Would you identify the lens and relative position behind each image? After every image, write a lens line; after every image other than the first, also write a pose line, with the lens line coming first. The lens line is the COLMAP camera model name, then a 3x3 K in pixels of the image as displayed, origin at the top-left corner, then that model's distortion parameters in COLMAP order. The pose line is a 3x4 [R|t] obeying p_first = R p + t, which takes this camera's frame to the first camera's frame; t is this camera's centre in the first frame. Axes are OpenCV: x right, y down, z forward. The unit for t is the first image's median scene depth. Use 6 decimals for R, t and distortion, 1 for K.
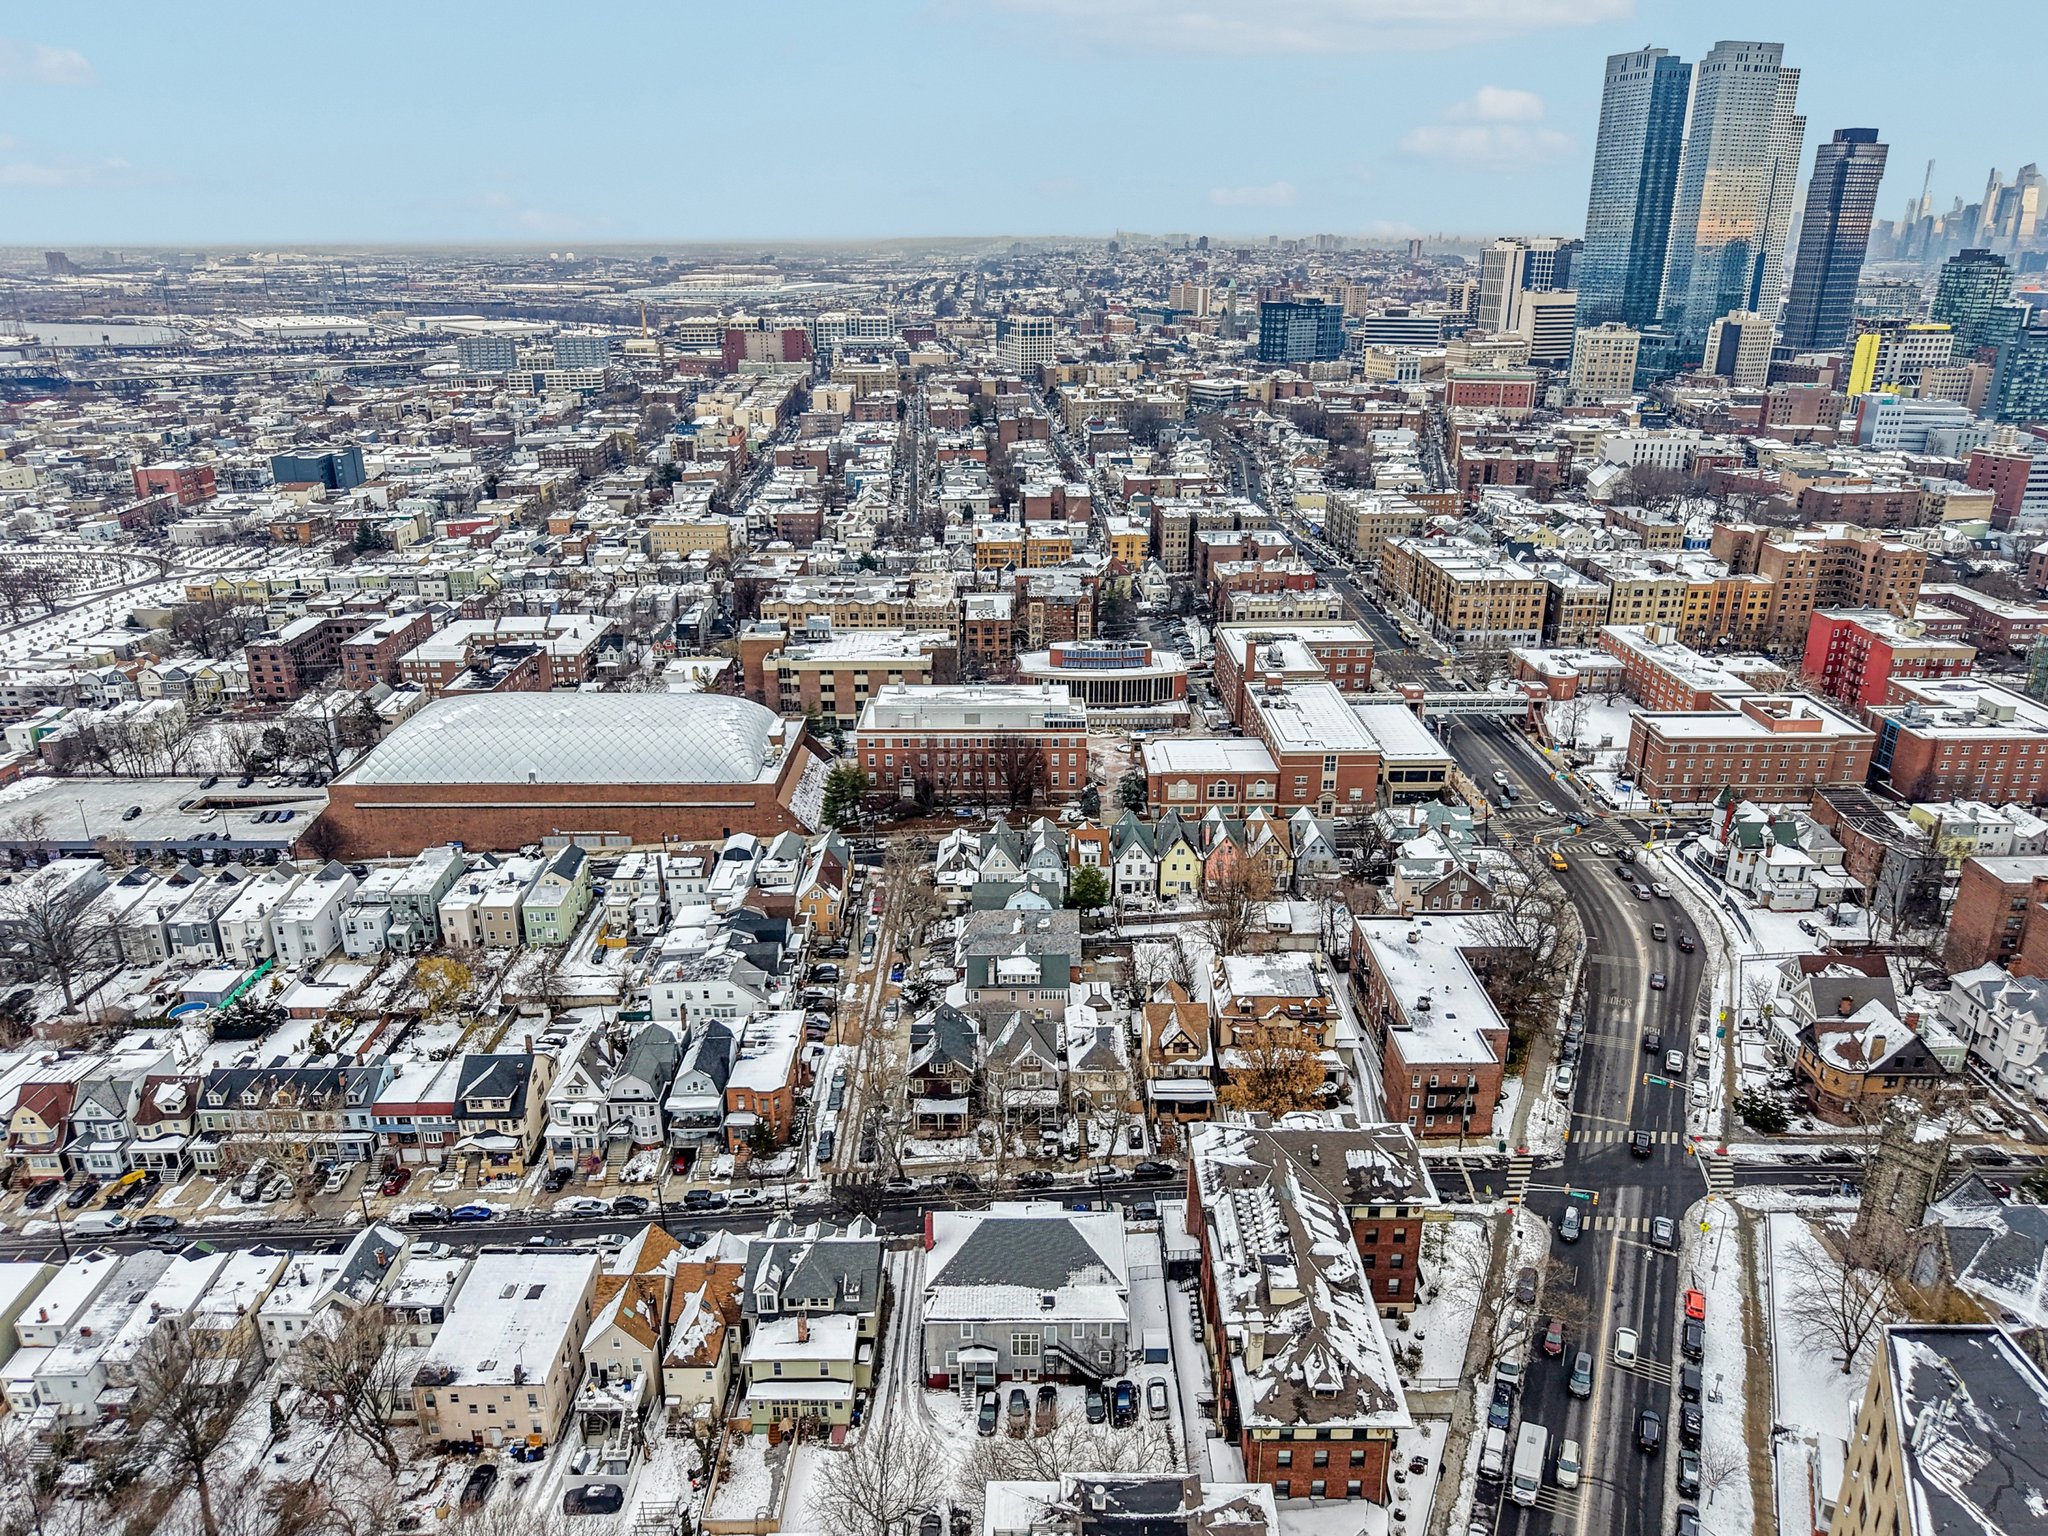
lens RADIAL K [[1403.3, 0, 1037.2], [0, 1403.3, 767.0], [0, 0, 1]] dist [0.002996, -0.004326]
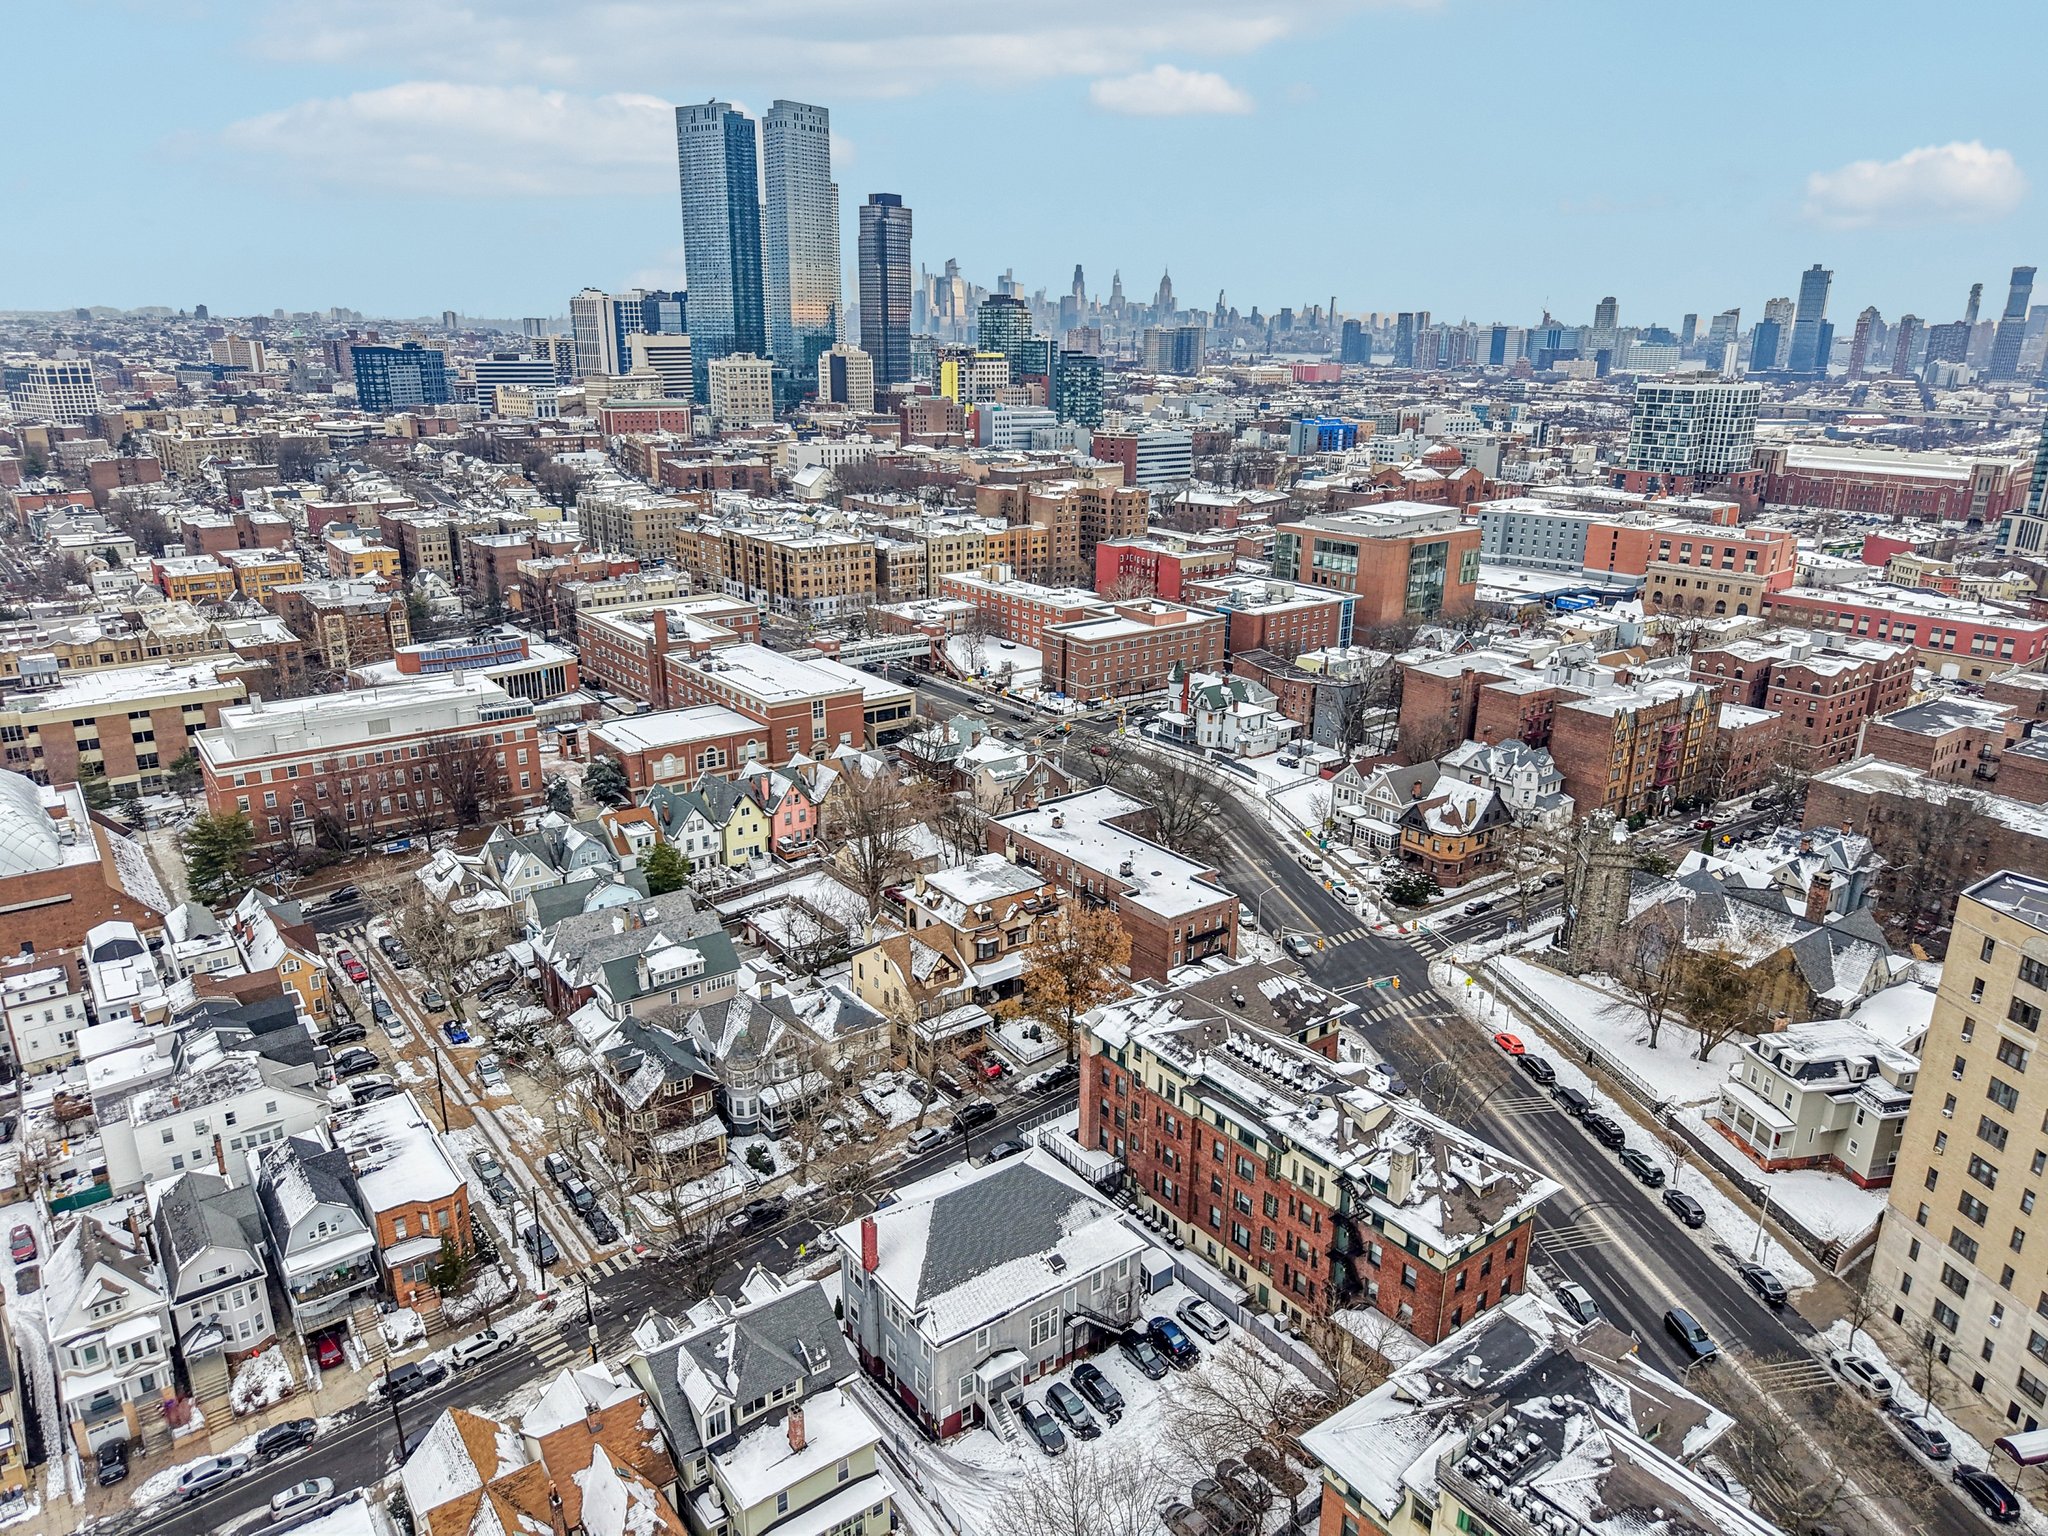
lens RADIAL K [[1370.8, 0, 1019.9], [0, 1370.8, 781.7], [0, 0, 1]] dist [0.017066, -0.019159]
pose [[0.804017, -0.178989, 0.567027, -0.282237], [0.200284, 0.979414, 0.025171, 0.066852], [-0.559860, 0.093329, 0.823314, 0.251224]]
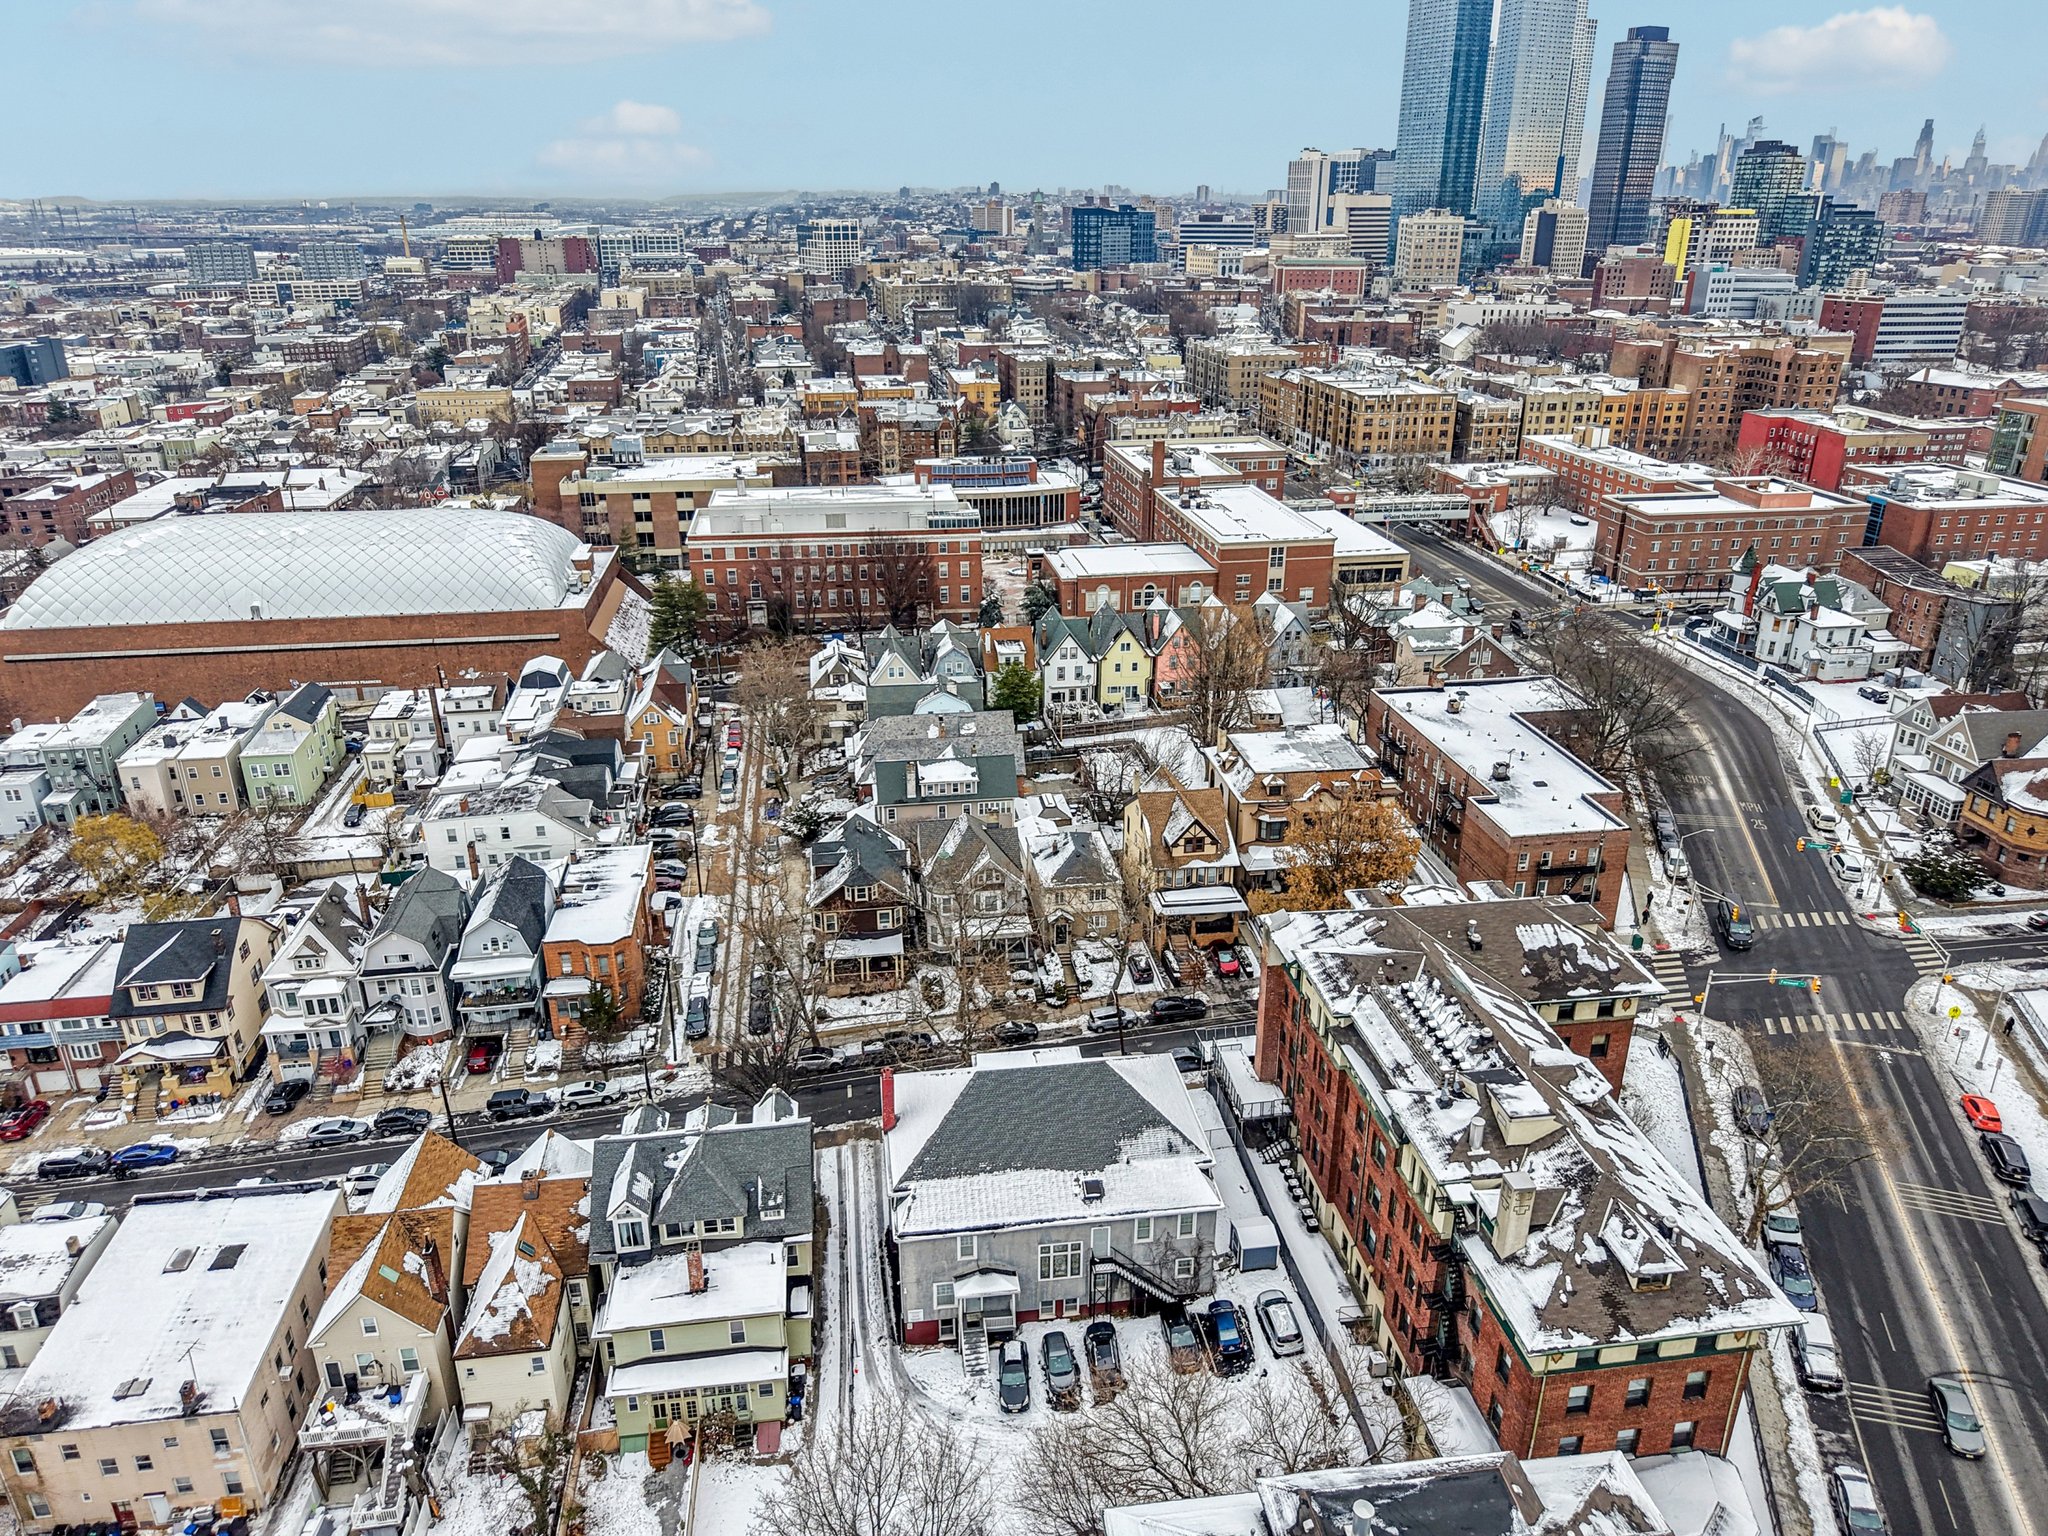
lens RADIAL K [[1380.4, 0, 1035.0], [0, 1380.4, 773.1], [0, 0, 1]] dist [0.004719, -0.006664]
pose [[0.990045, -0.051967, 0.130809, -0.063182], [0.047548, 0.998195, 0.036690, 0.122143], [-0.132480, -0.030105, 0.990728, 0.283789]]
